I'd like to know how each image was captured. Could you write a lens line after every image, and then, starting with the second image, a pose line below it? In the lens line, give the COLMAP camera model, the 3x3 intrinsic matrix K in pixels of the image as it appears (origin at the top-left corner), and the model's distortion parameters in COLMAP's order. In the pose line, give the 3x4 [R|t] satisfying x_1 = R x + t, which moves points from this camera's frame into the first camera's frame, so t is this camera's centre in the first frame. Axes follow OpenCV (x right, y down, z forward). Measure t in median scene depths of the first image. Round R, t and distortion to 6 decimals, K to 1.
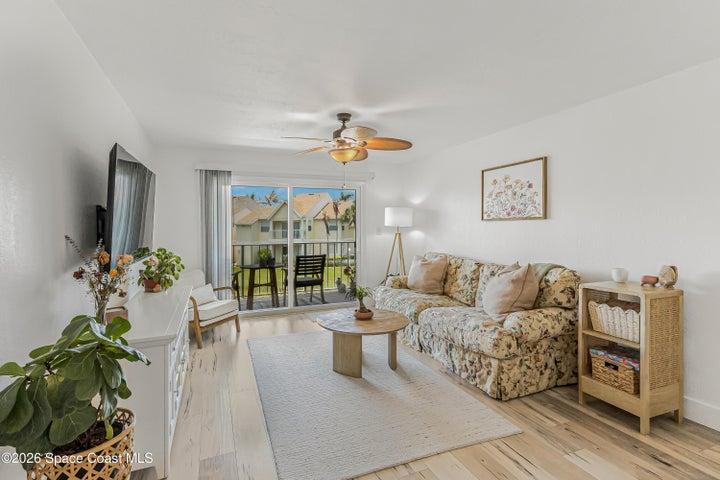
lens RADIAL K [[349.7, 0, 361.0], [0, 349.7, 225.9], [0, 0, 1]] dist [0.002968, -0.000288]
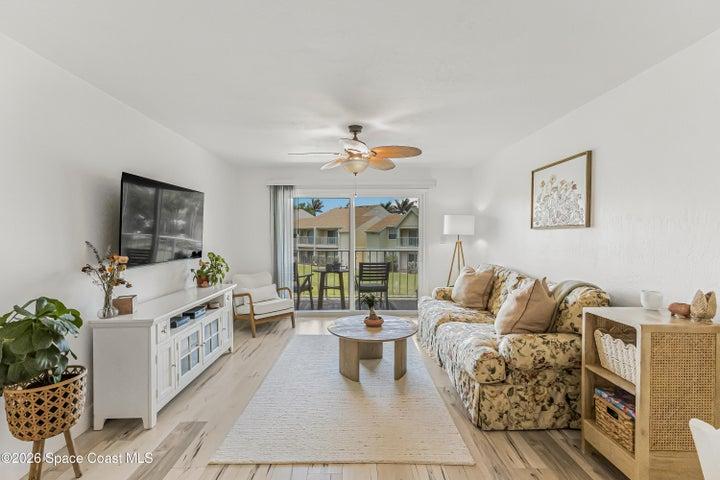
lens RADIAL K [[349.7, 0, 362.1], [0, 349.7, 238.3], [0, 0, 1]] dist [0.002968, -0.000288]
pose [[0.931192, 0.008046, -0.364441, 0.322681], [-0.002993, 0.999891, 0.014429, -0.003425], [0.364517, -0.012345, 0.931115, 0.040755]]
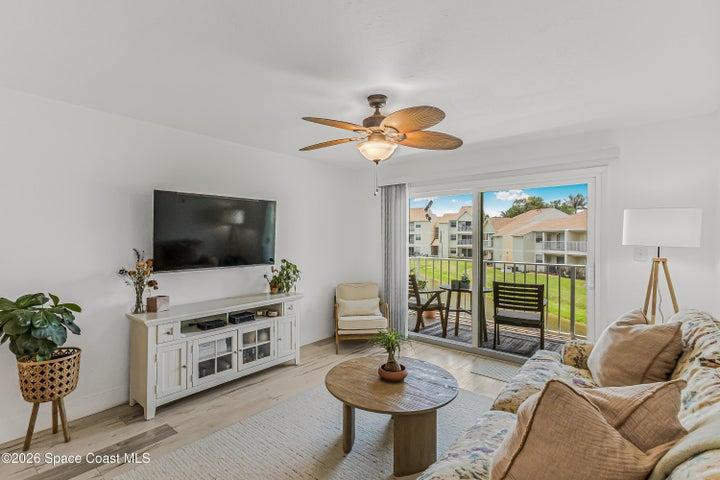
lens RADIAL K [[349.7, 0, 327.2], [0, 349.7, 238.0], [0, 0, 1]] dist [0.002968, -0.000288]
pose [[0.426894, 0.005715, -0.904283, 0.542549], [-0.001596, 0.999983, 0.005566, -0.018429], [0.904300, -0.000933, 0.426896, 0.547854]]
